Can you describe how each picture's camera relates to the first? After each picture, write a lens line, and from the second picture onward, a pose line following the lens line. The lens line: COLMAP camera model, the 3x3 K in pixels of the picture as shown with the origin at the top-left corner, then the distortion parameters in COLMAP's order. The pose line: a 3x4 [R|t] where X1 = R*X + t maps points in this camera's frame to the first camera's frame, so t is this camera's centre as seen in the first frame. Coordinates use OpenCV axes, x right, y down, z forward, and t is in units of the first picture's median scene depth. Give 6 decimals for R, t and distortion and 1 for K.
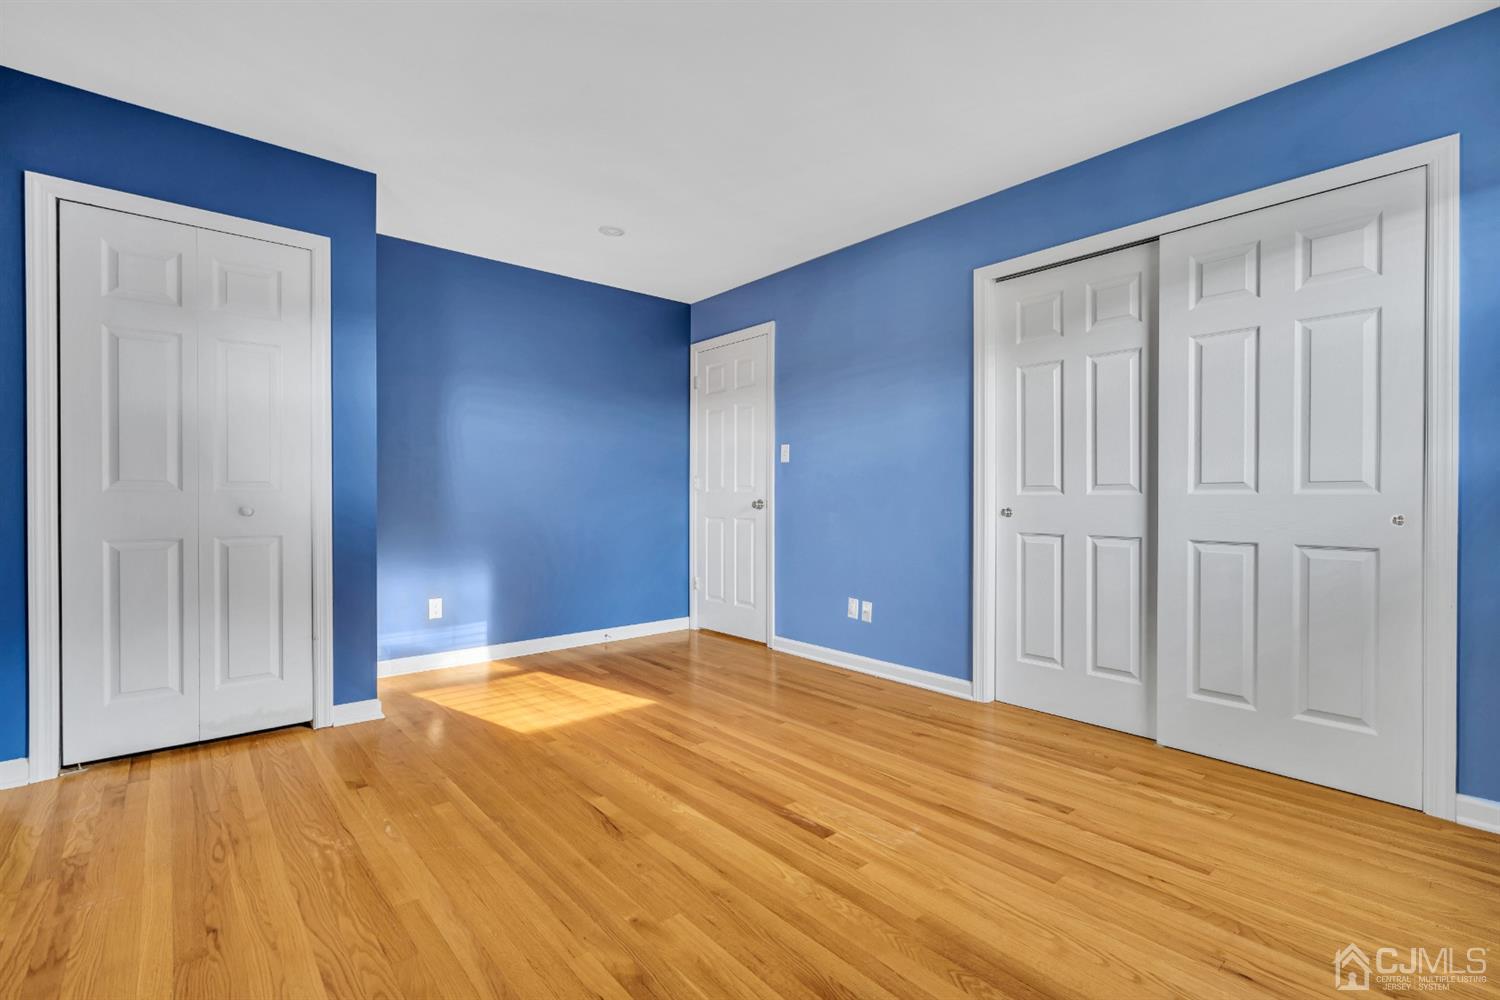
lens RADIAL K [[691.0, 0, 750.1], [0, 691.0, 501.0], [0, 0, 1]] dist [-0.003445, -0.000101]
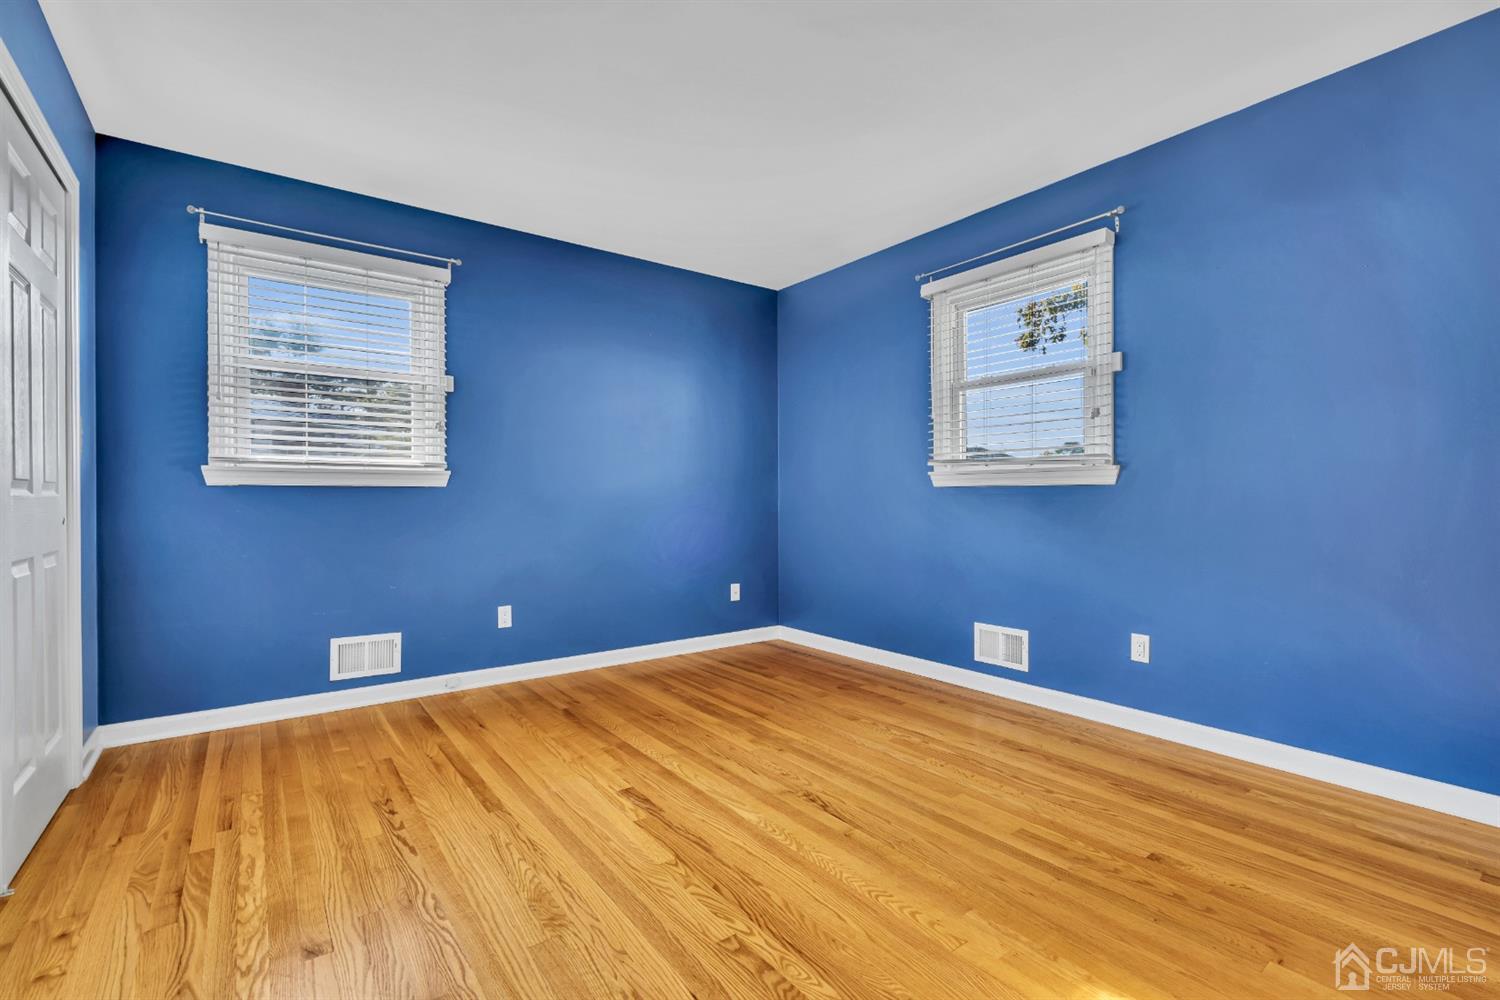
lens RADIAL K [[691.0, 0, 750.1], [0, 691.0, 501.0], [0, 0, 1]] dist [-0.003445, -0.000101]
pose [[-0.997519, 0.001713, 0.070380, -0.164904], [0.002727, 0.999894, 0.014310, -0.016111], [-0.070348, 0.014467, -0.997418, 1.982824]]
